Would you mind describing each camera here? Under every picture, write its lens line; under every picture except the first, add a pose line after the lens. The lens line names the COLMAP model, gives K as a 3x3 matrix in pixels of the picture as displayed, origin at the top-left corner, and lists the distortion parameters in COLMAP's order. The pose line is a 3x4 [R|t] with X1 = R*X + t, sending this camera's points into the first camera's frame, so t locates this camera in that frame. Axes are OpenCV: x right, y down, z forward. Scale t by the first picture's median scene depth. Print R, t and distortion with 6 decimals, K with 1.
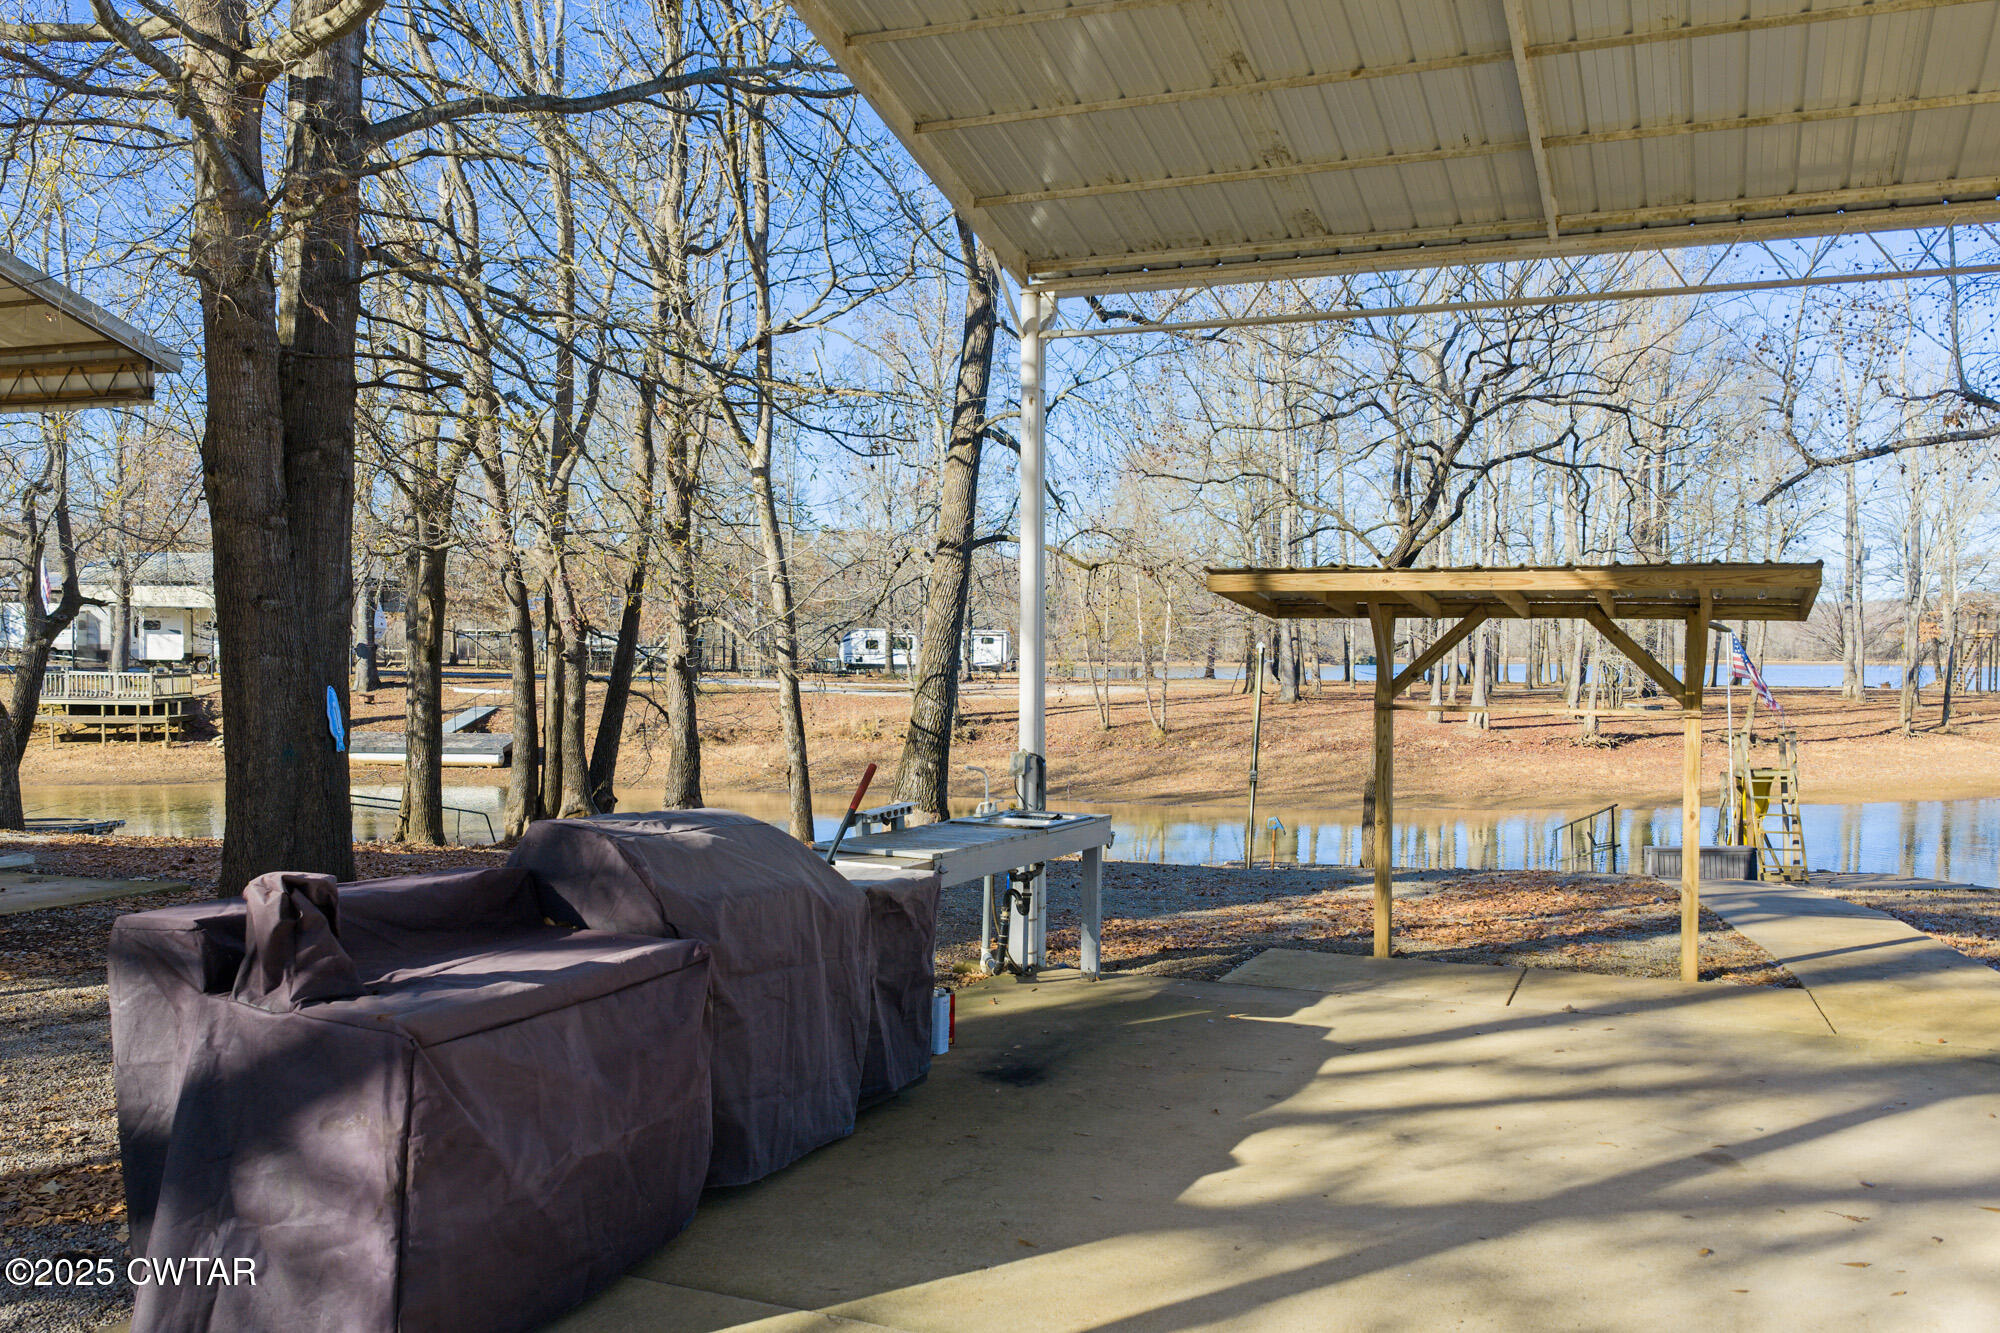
lens RADIAL K [[1740.5, 0, 996.1], [0, 1740.5, 658.2], [0, 0, 1]] dist [0.041787, -0.021683]
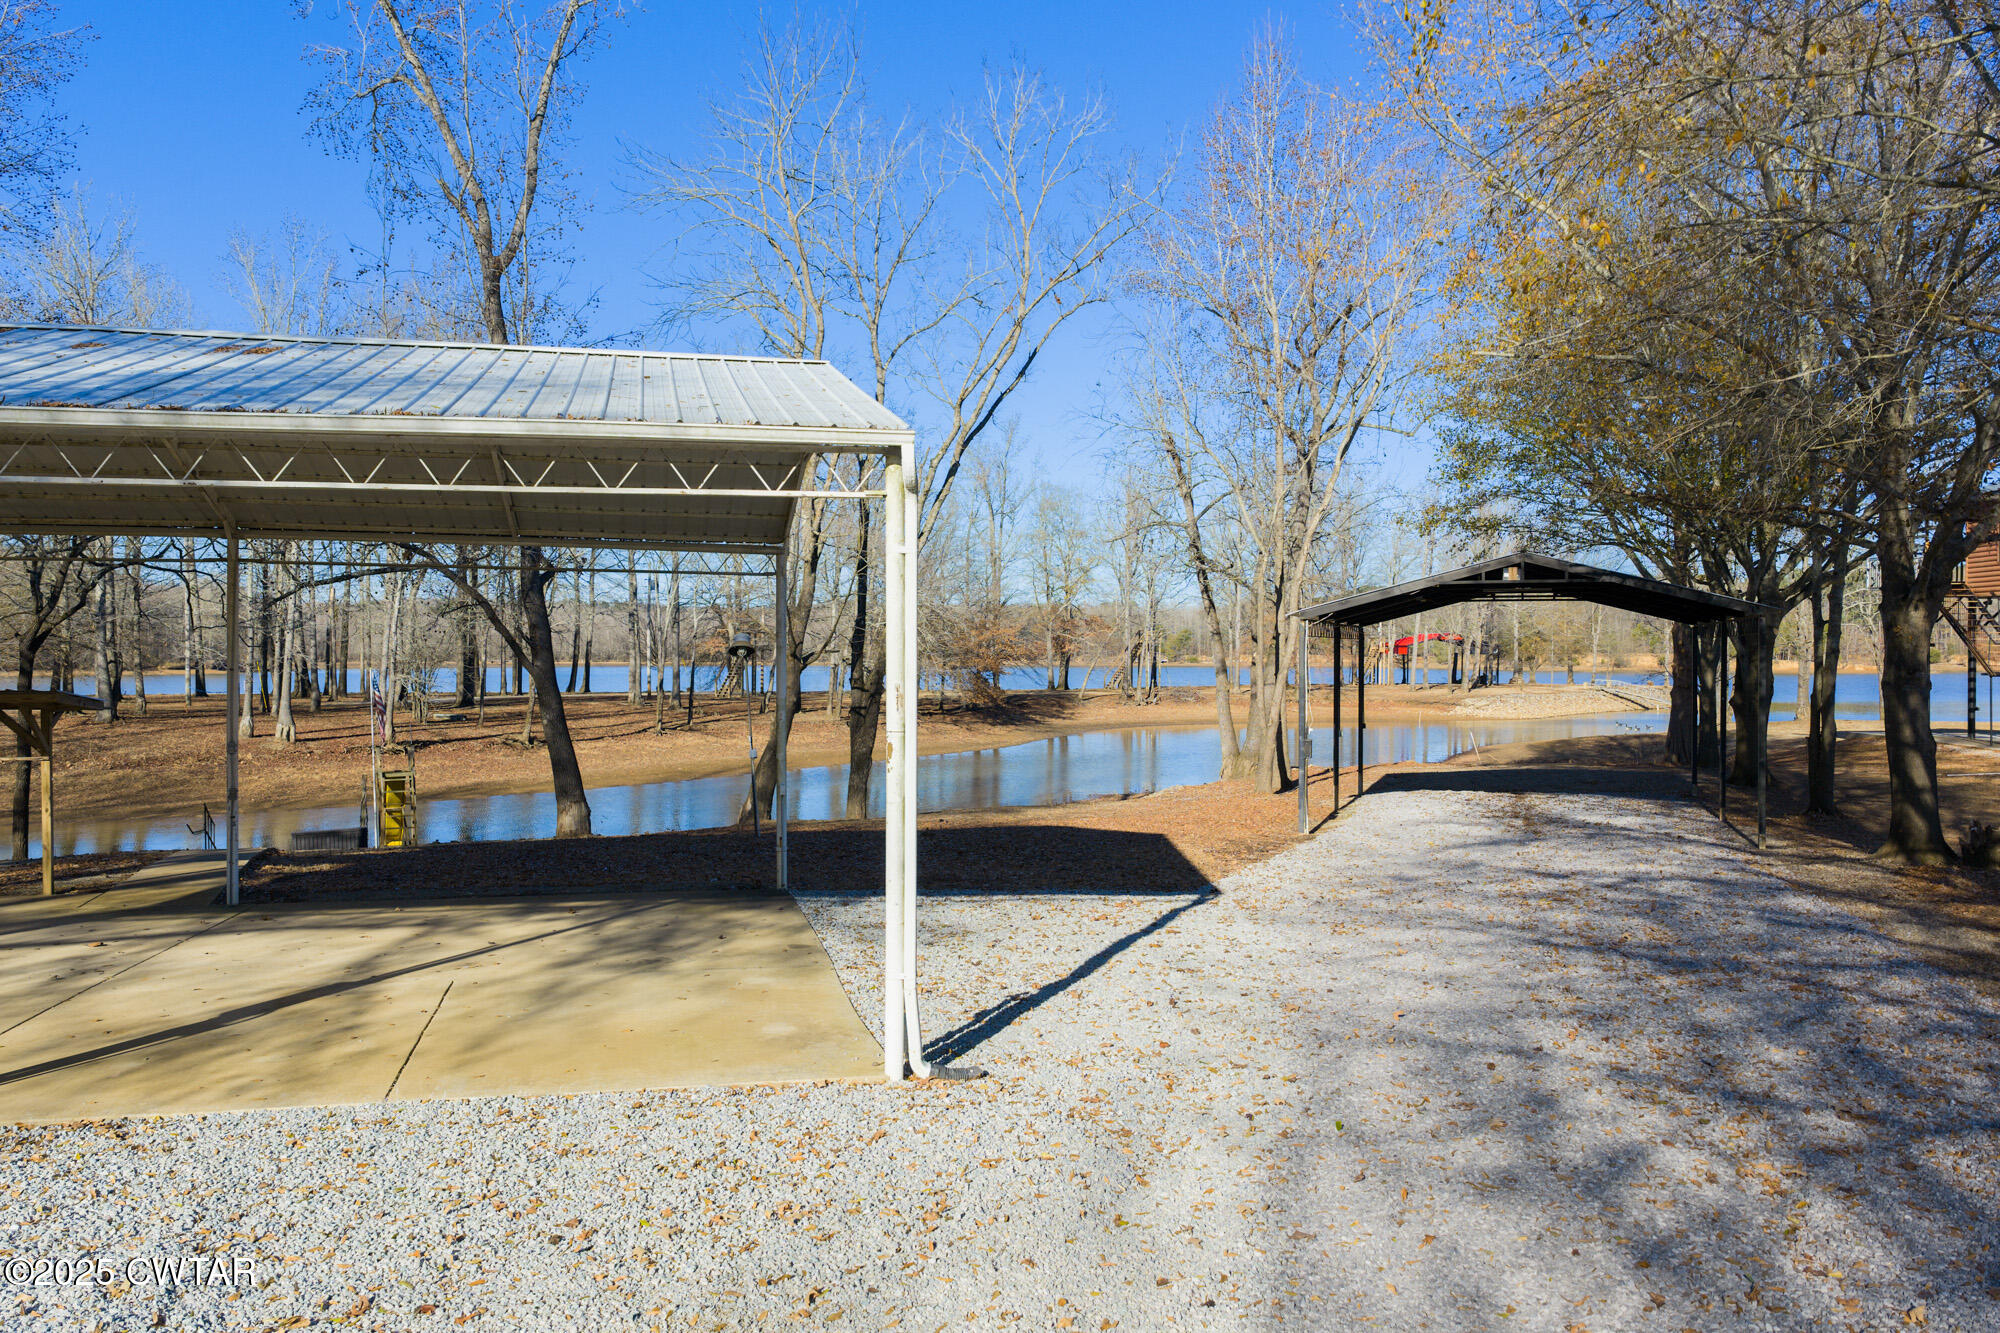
lens RADIAL K [[1740.5, 0, 998.9], [0, 1740.5, 666.9], [0, 0, 1]] dist [0.041787, -0.021683]
pose [[0.827923, -0.011408, 0.560726, 0.024415], [0.009067, 0.999935, 0.006956, -0.011092], [-0.560769, -0.000675, 0.827972, -0.189695]]
